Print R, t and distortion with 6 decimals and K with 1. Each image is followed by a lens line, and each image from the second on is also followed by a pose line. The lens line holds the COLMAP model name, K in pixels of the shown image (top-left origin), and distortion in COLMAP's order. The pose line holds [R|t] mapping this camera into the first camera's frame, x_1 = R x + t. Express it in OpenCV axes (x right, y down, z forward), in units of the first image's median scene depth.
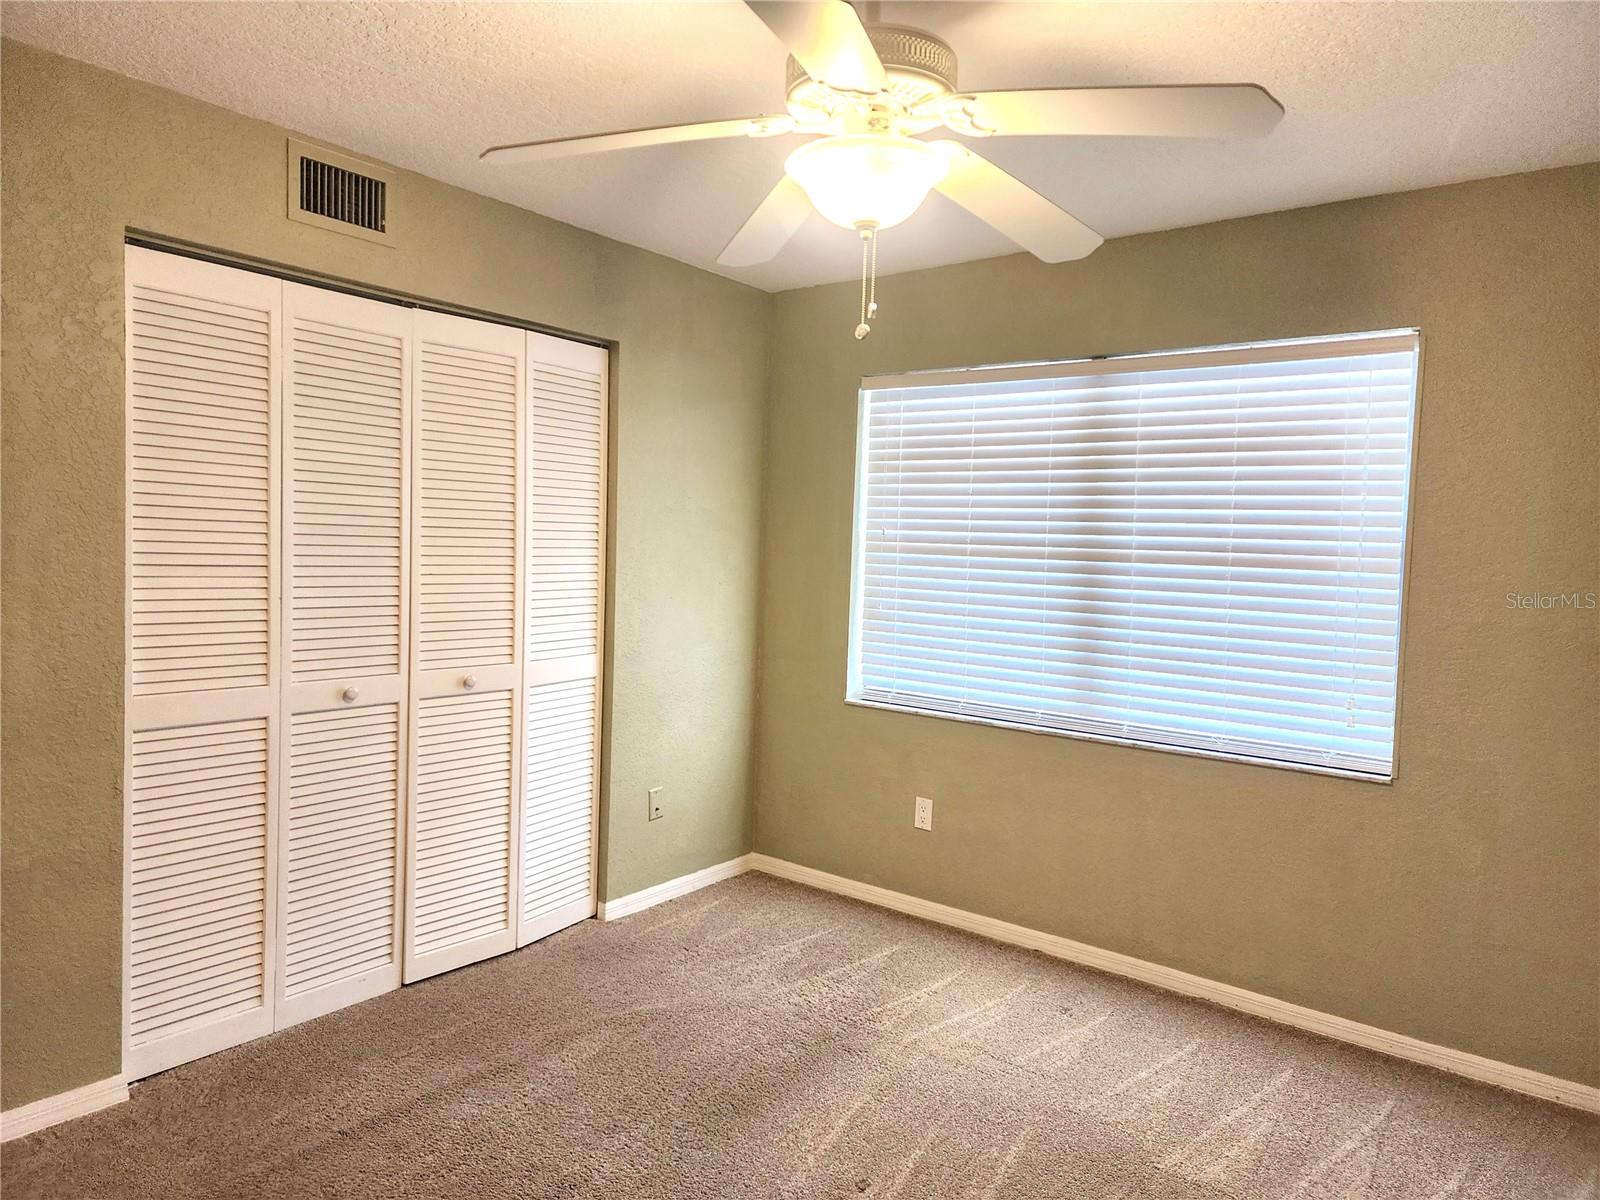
lens RADIAL K [[1020.5, 0, 800.0], [0, 1020.5, 600.0], [0, 0, 1]] dist [0.000525, -0.000778]
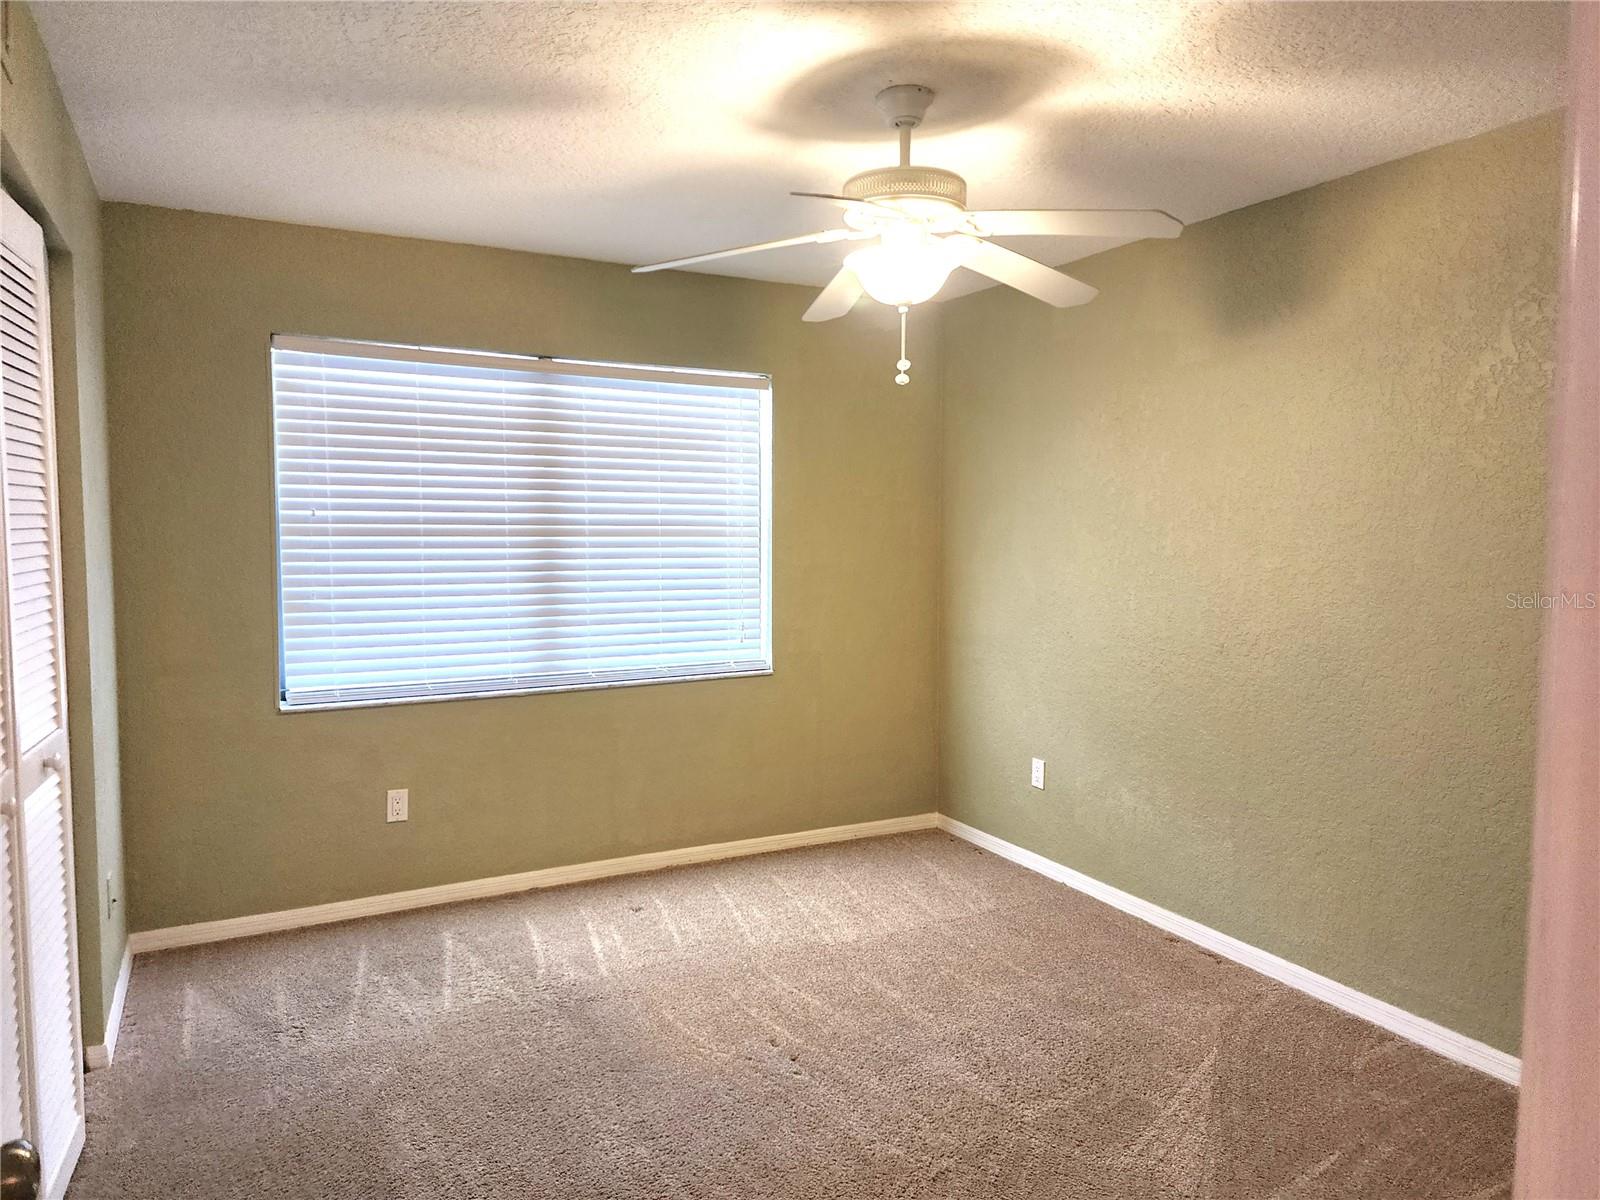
lens RADIAL K [[1020.5, 0, 800.0], [0, 1020.5, 600.0], [0, 0, 1]] dist [0.000525, -0.000778]
pose [[0.399359, -0.095994, 0.911755, -0.653086], [0.060435, 0.995097, 0.078298, -0.040126], [-0.914801, 0.023833, 0.403202, 0.285756]]
